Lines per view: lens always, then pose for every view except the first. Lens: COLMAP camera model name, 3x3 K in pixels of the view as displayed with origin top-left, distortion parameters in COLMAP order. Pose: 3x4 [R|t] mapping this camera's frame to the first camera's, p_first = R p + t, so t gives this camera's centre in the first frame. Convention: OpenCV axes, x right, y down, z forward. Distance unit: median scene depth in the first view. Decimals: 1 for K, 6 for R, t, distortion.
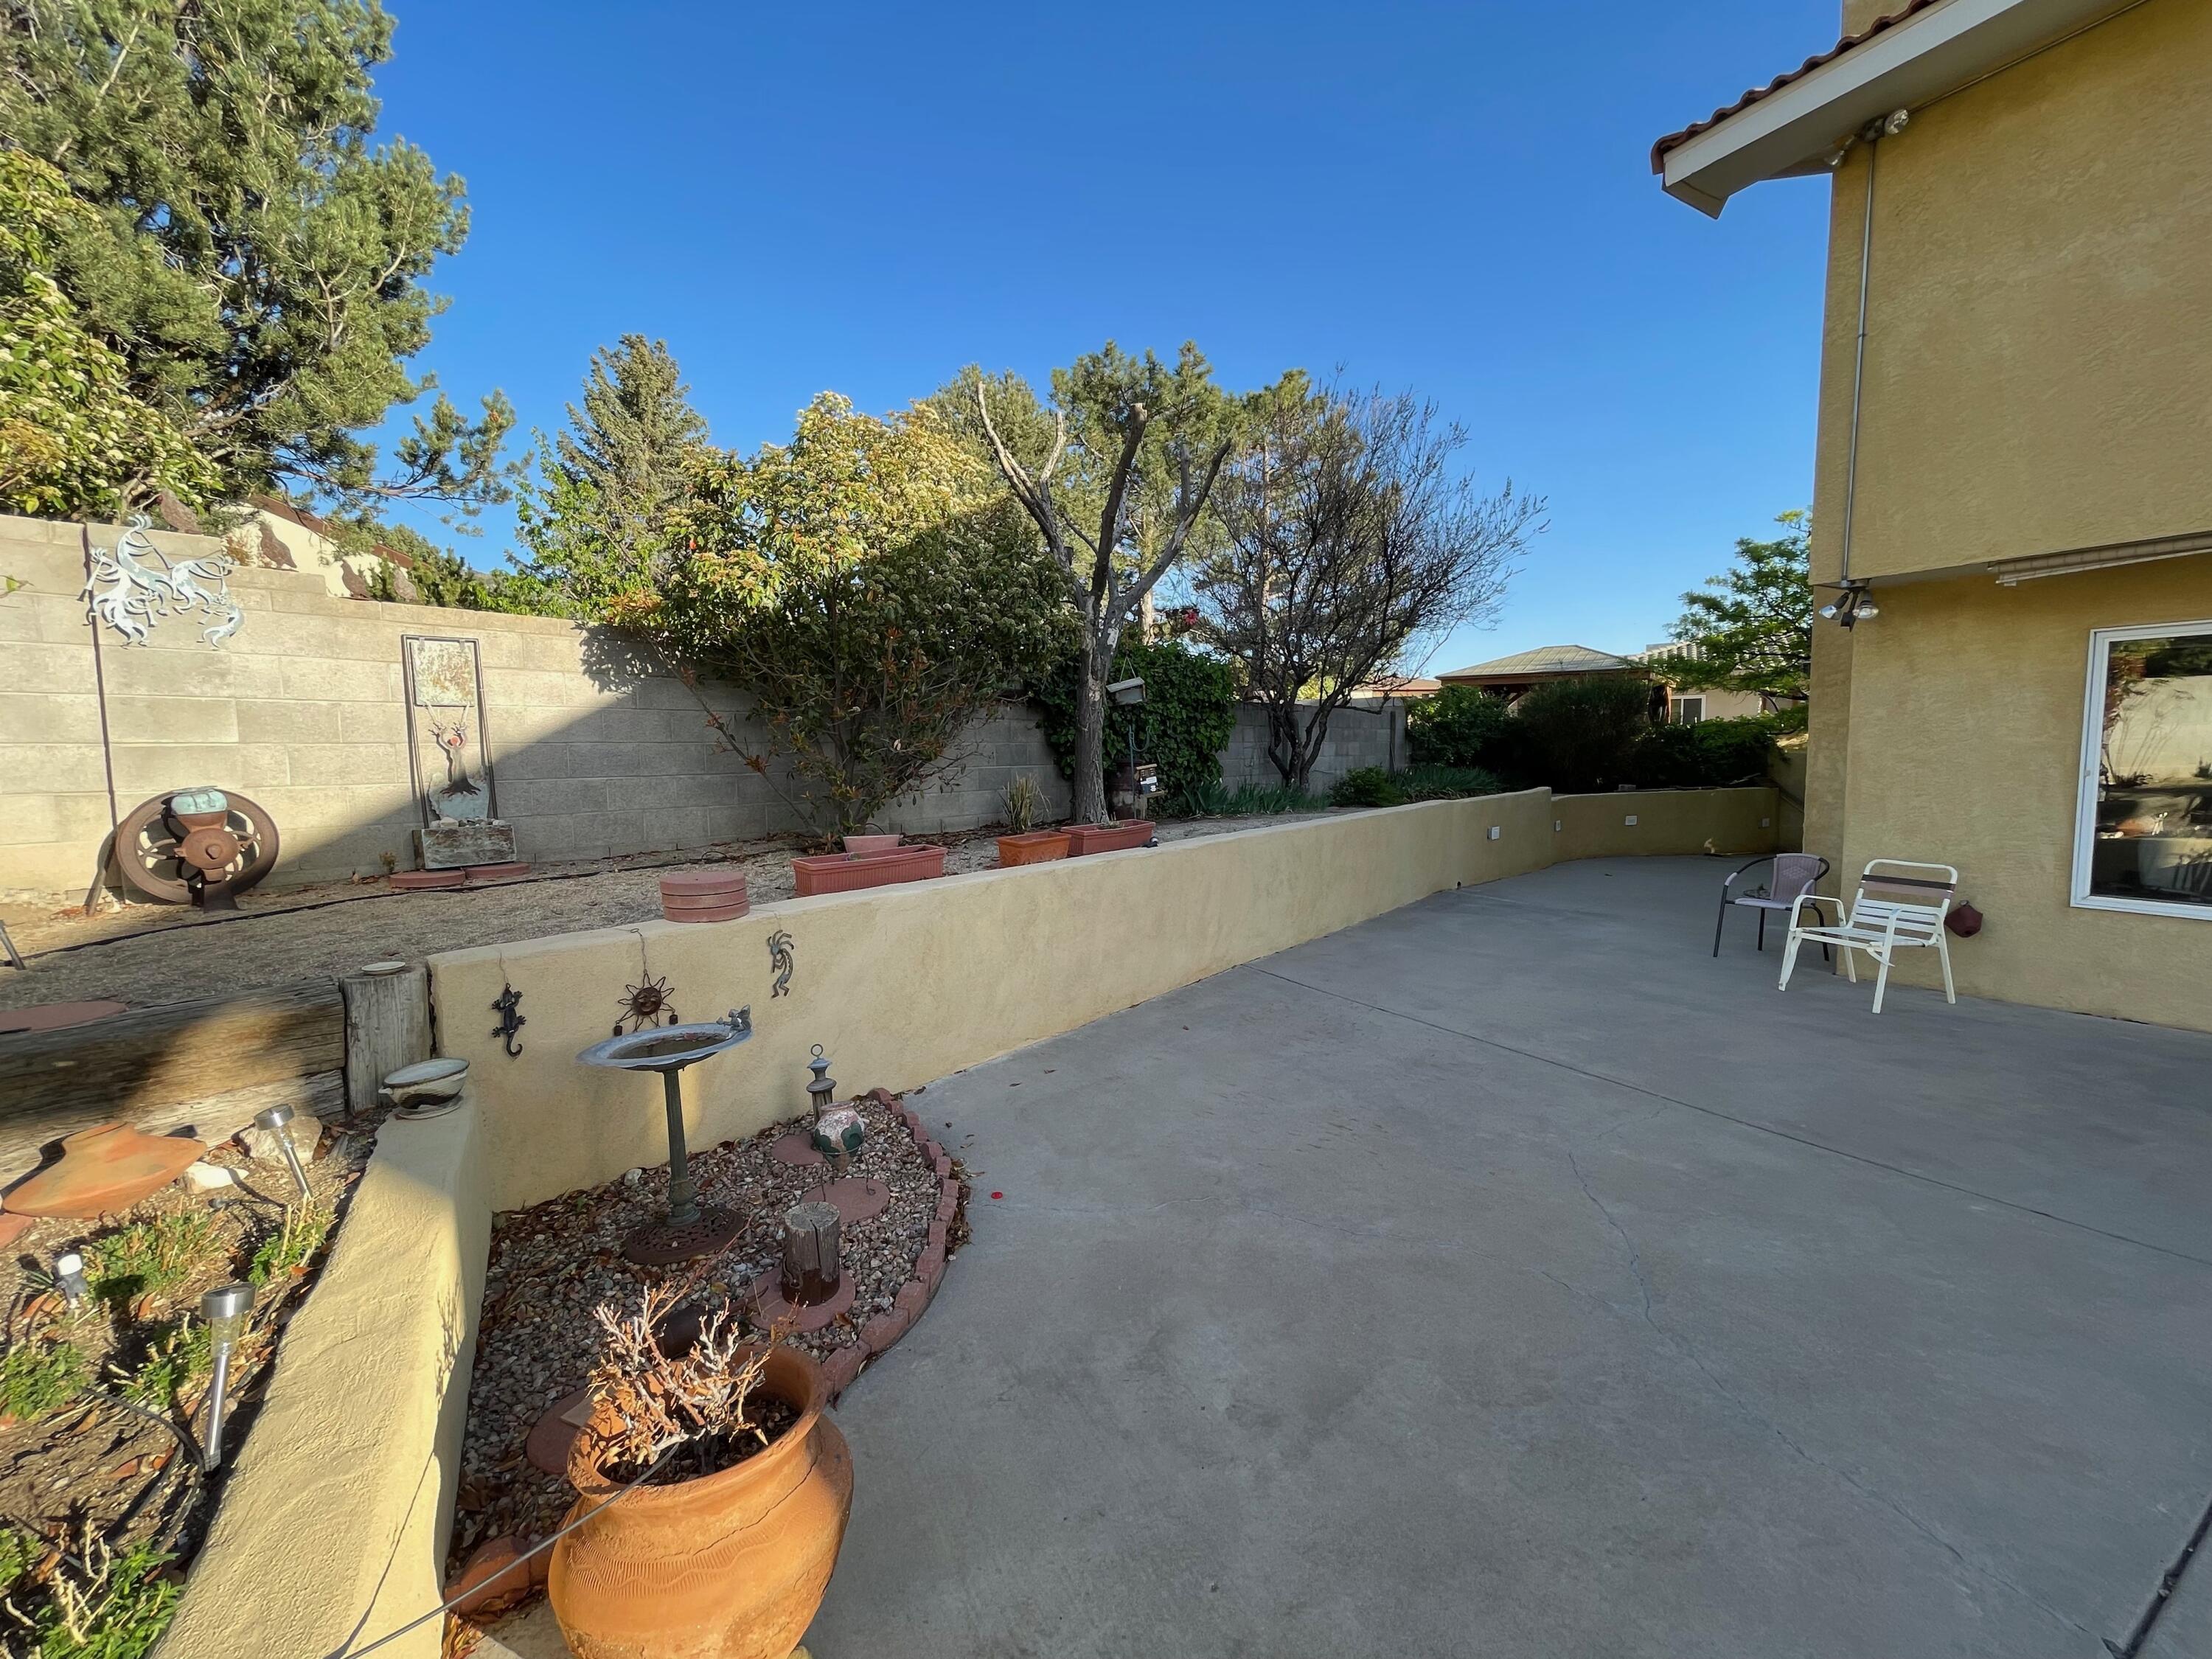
lens RADIAL K [[890.6, 0, 1099.8], [0, 890.6, 821.6], [0, 0, 1]] dist [-0.002699, -0.001291]
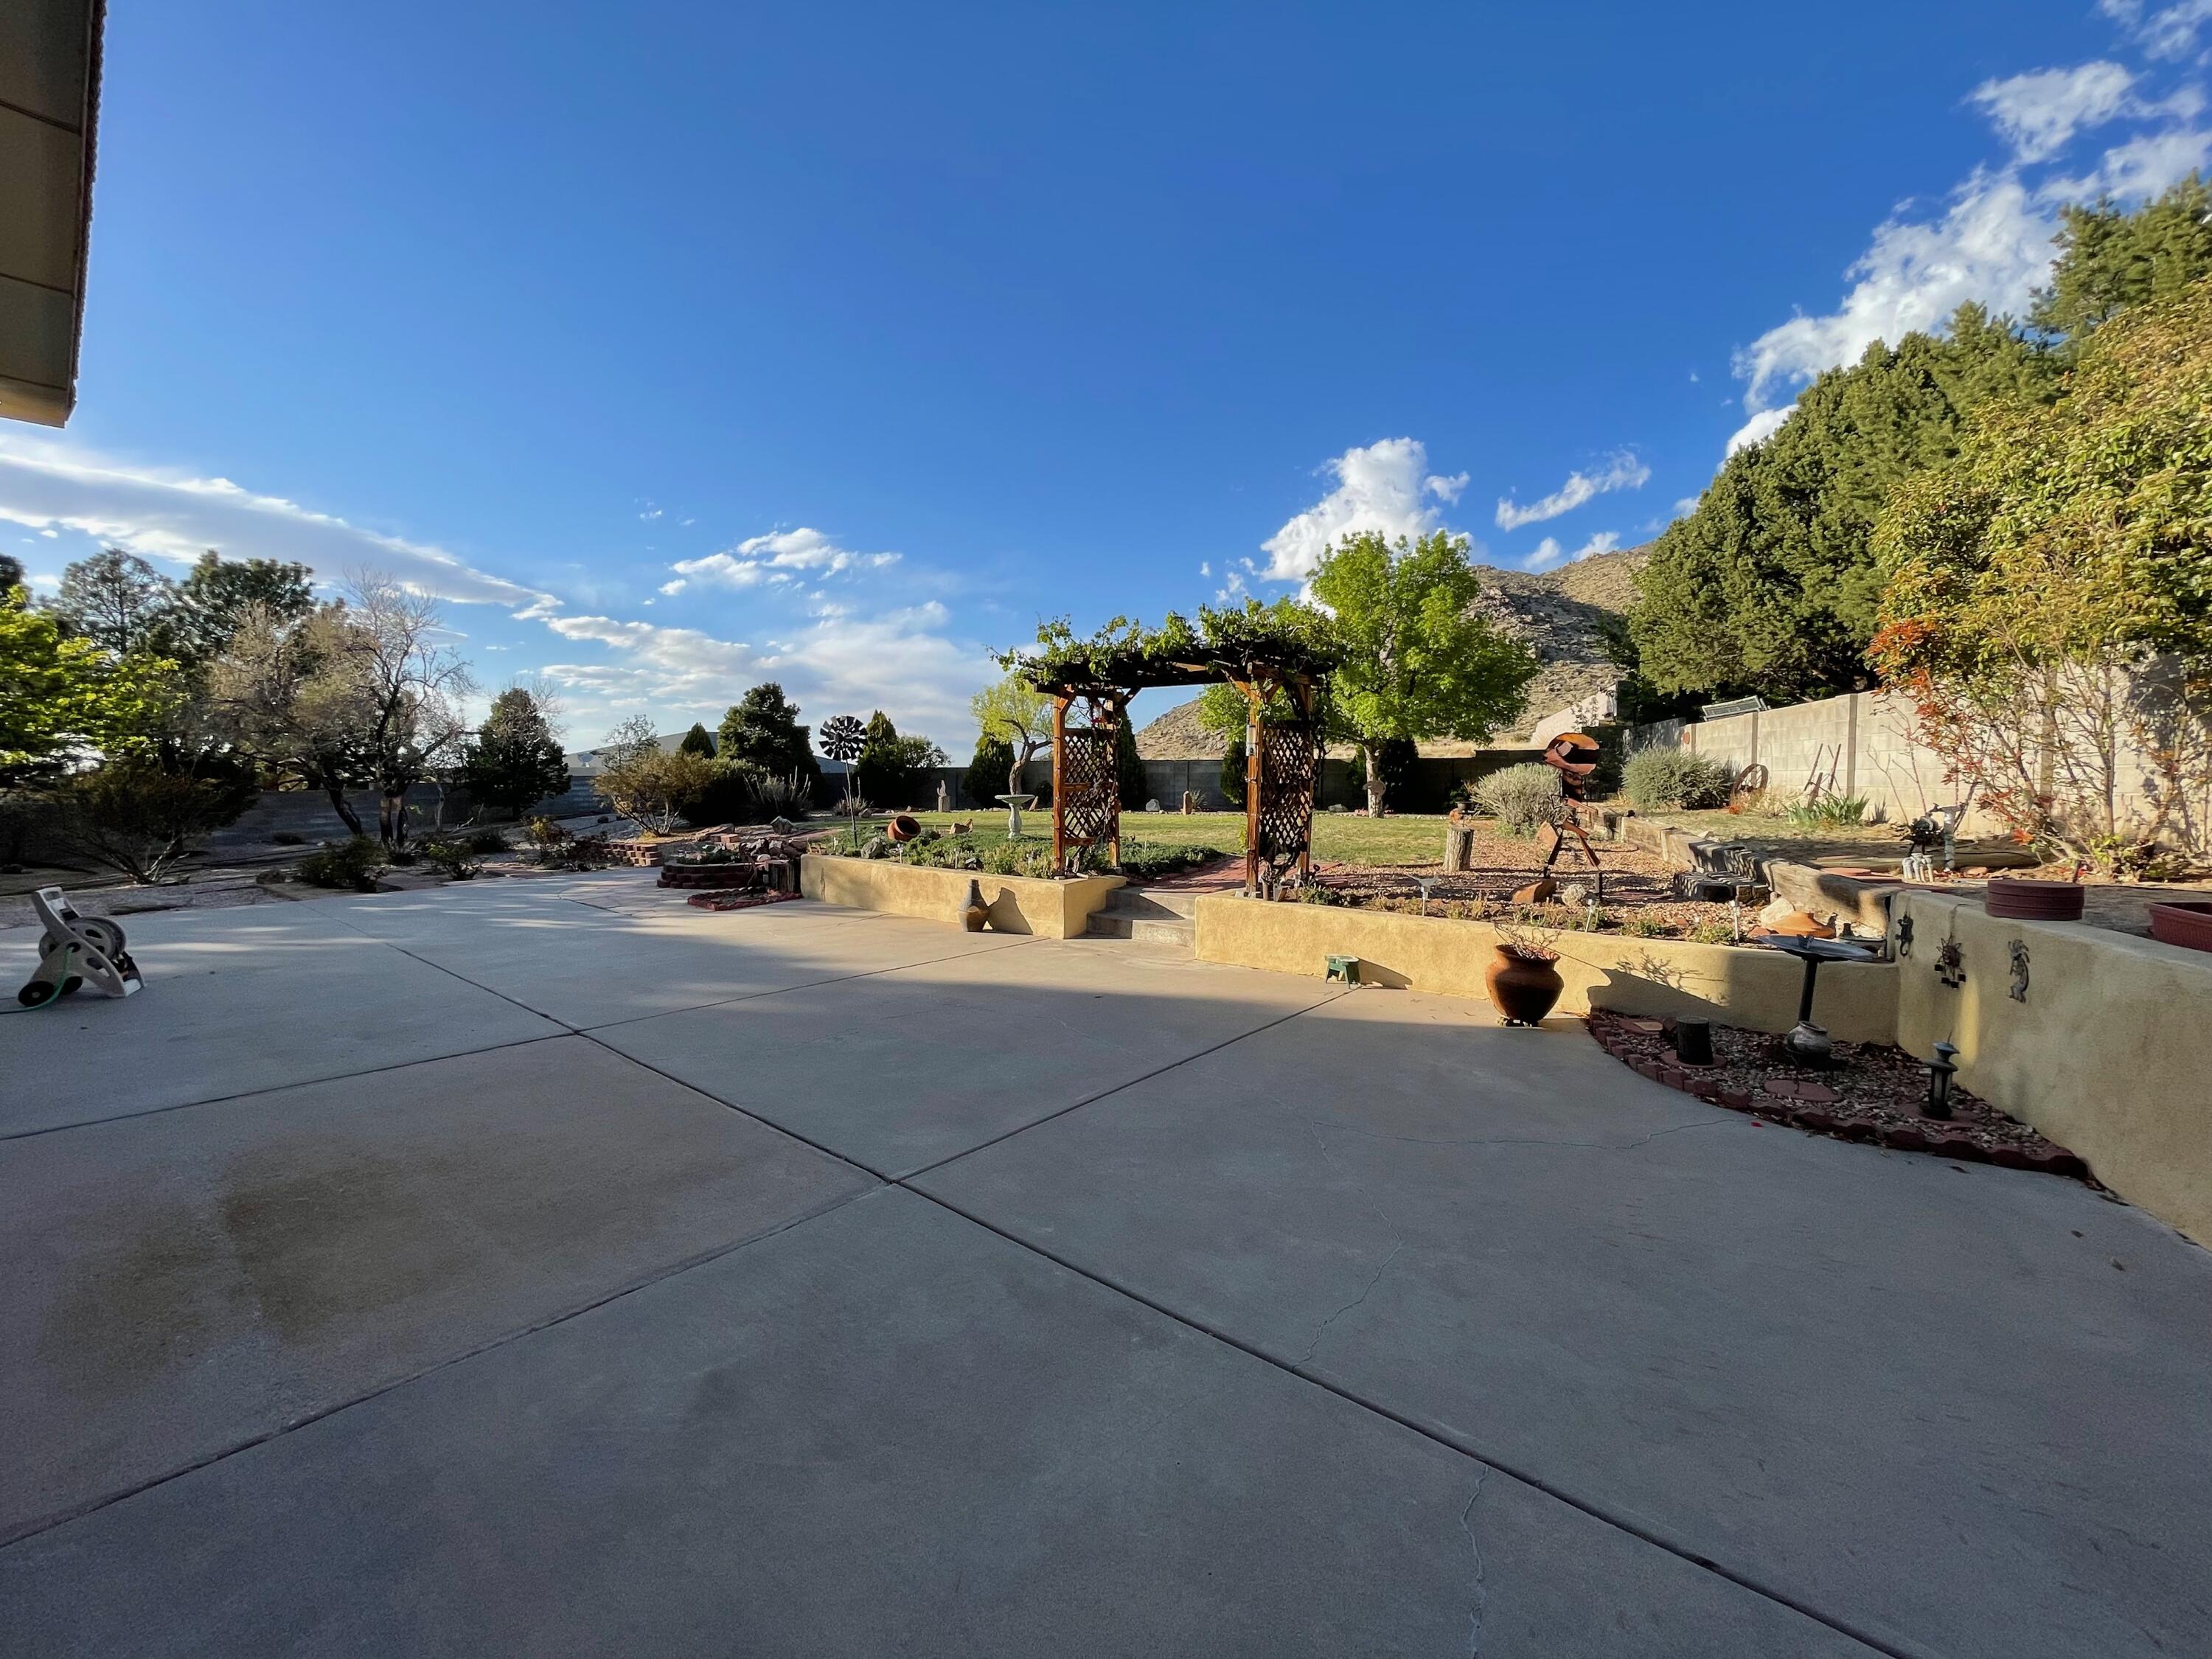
lens RADIAL K [[890.6, 0, 1100.9], [0, 890.6, 833.3], [0, 0, 1]] dist [-0.002699, -0.001291]
pose [[-0.939549, 0.037159, -0.340393, 0.760281], [-0.011508, 0.990106, 0.139849, -0.103463], [0.342222, 0.135313, -0.929825, 1.156309]]
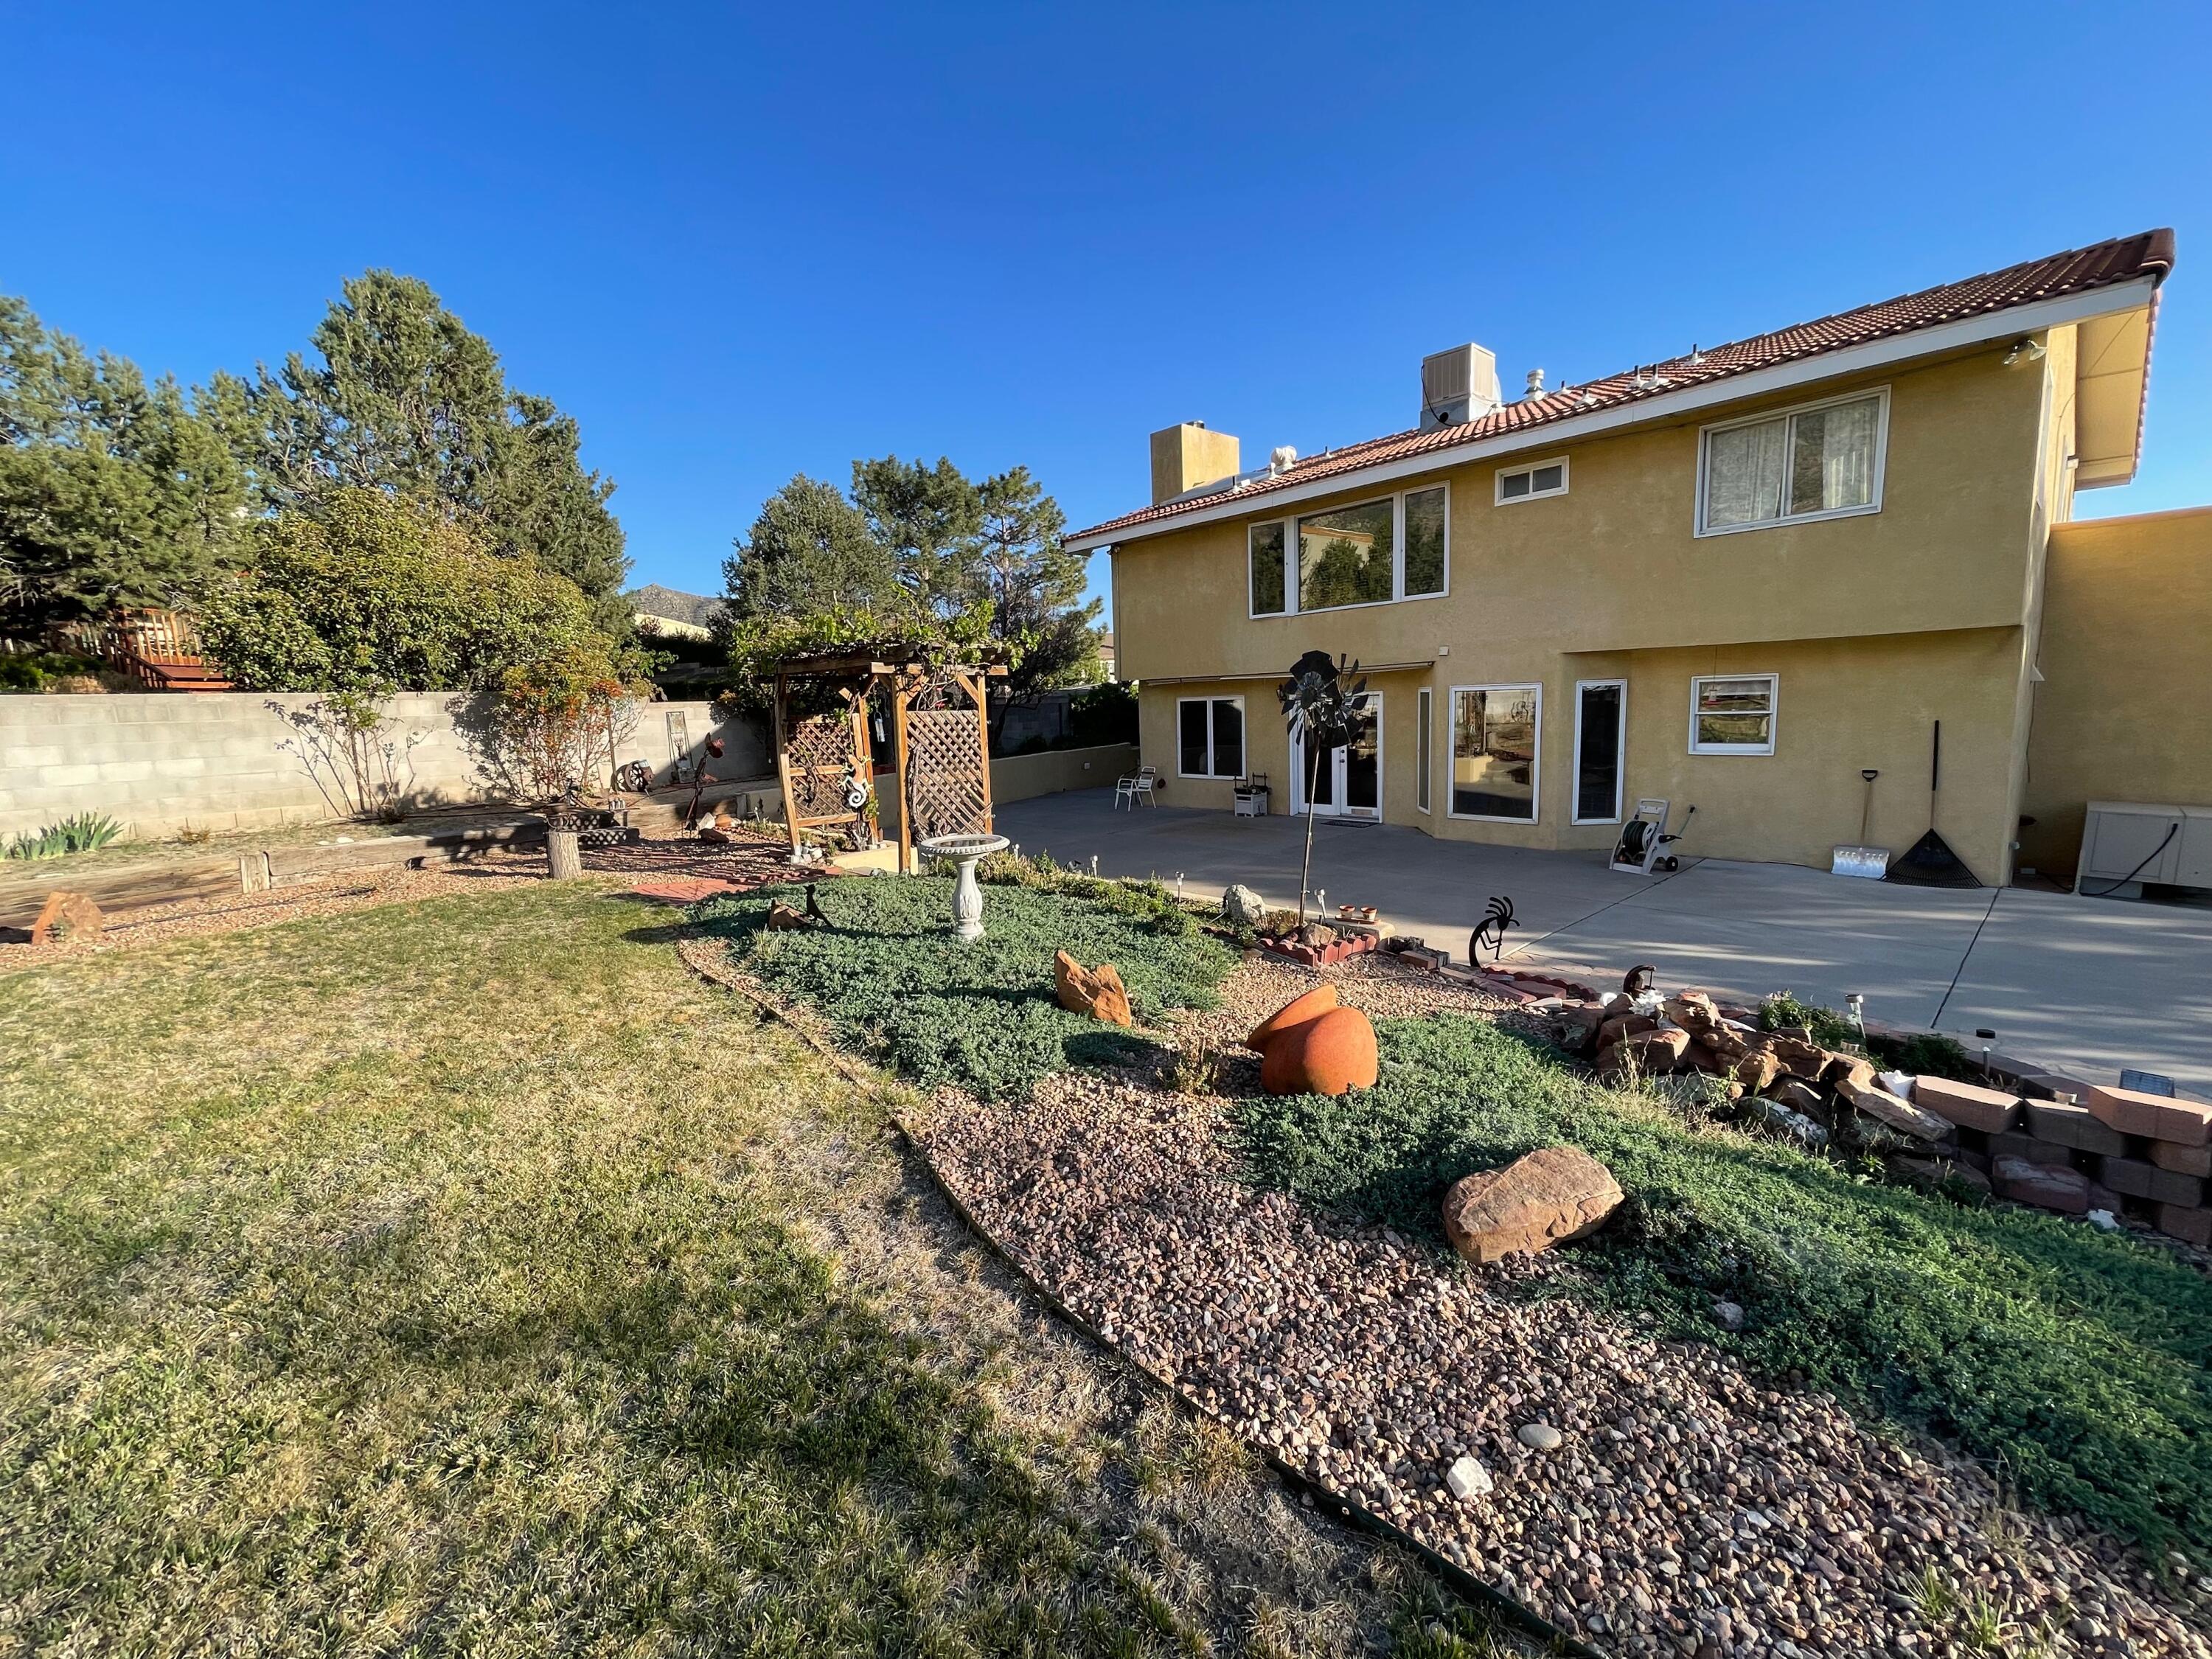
lens RADIAL K [[890.6, 0, 1103.3], [0, 890.6, 829.9], [0, 0, 1]] dist [-0.002699, -0.001291]
pose [[0.977392, -0.050158, 0.205400, 0.081483], [0.037494, 0.997175, 0.065092, 0.063532], [-0.208085, -0.055920, 0.976511, -2.348366]]
